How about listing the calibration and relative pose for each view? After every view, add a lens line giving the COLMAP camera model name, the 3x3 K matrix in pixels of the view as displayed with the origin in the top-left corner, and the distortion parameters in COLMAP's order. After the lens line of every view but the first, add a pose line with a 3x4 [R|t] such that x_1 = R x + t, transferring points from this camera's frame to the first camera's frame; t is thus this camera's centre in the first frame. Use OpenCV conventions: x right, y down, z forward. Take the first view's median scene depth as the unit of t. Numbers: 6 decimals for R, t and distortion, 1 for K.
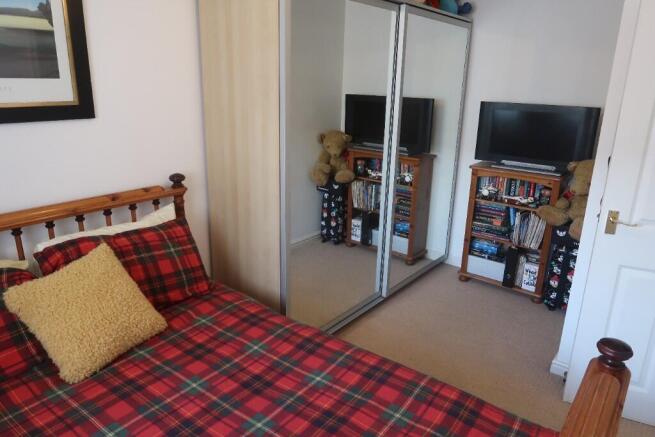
lens RADIAL K [[452.5, 0, 324.2], [0, 452.5, 216.5], [0, 0, 1]] dist [-0.030984, 0.008231]
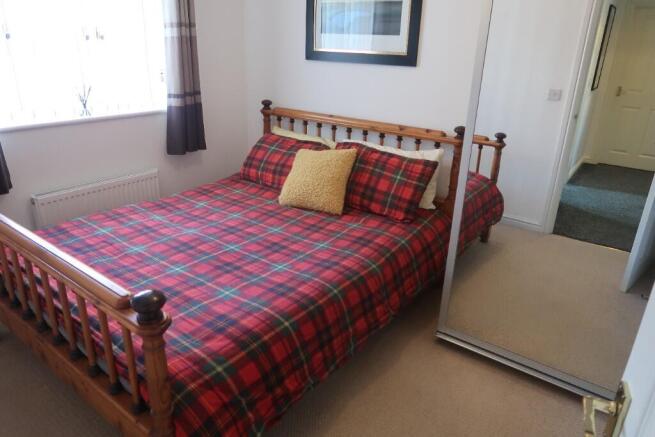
lens RADIAL K [[452.5, 0, 324.2], [0, 452.5, 219.8], [0, 0, 1]] dist [-0.030984, 0.008231]
pose [[0.034906, 0.357550, -0.933242, 0.931080], [-0.312924, 0.890764, 0.329571, -0.182591], [0.949136, 0.280530, 0.142979, 0.727182]]
